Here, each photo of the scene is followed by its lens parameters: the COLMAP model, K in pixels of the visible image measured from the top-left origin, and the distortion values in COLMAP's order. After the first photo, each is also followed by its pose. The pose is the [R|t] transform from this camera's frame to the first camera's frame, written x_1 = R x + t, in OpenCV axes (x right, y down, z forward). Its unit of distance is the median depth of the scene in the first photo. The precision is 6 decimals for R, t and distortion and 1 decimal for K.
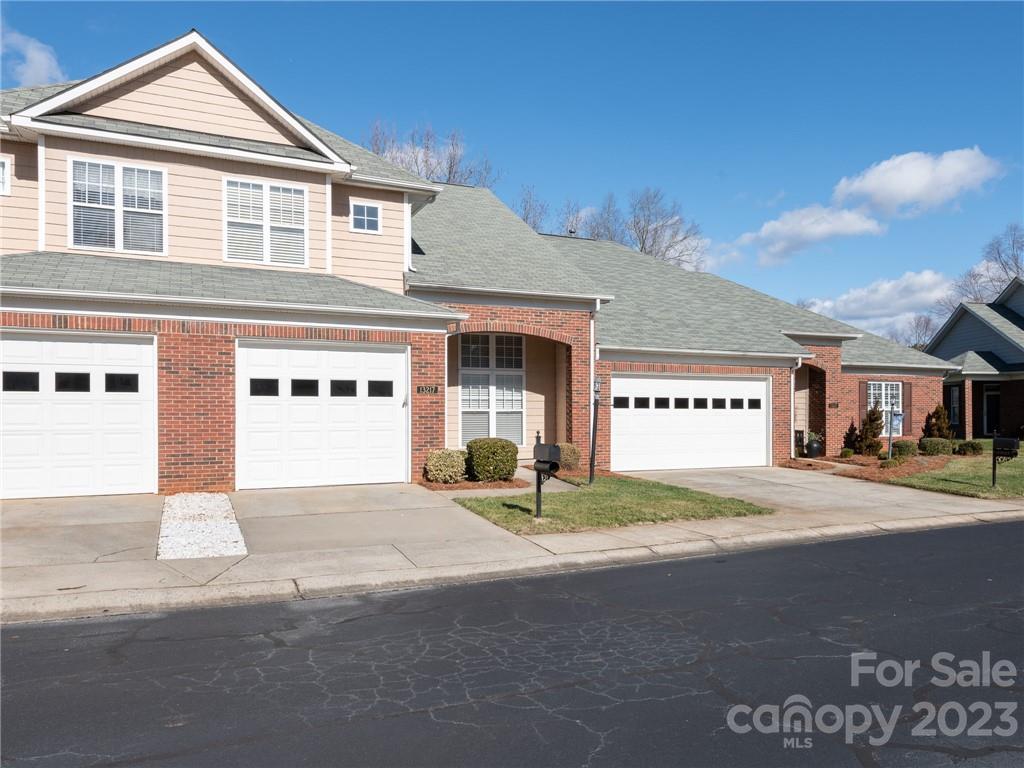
lens RADIAL K [[594.0, 0, 512.1], [0, 594.0, 411.0], [0, 0, 1]] dist [-0.001735, -0.001901]
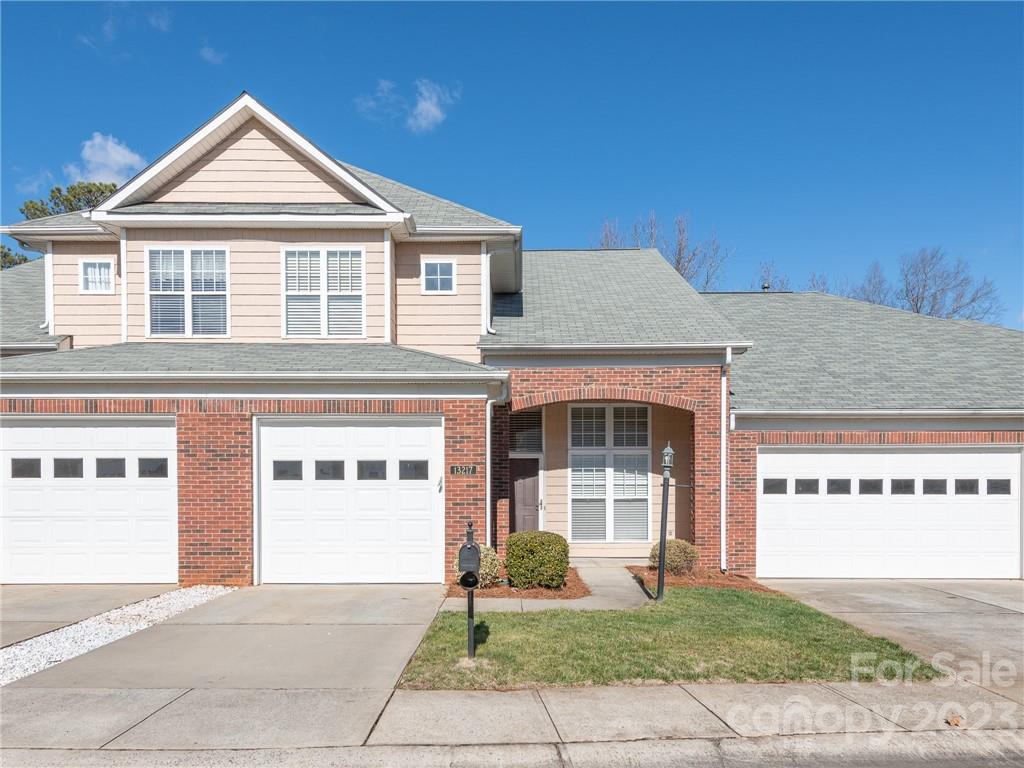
lens RADIAL K [[590.5, 0, 511.4], [0, 590.5, 509.0], [0, 0, 1]] dist [0.007572, 0.000579]
pose [[0.936061, 0.003740, -0.351818, 0.188275], [0.000776, 0.999919, 0.012694, 0.006585], [0.351837, -0.012156, 0.935982, 0.254181]]
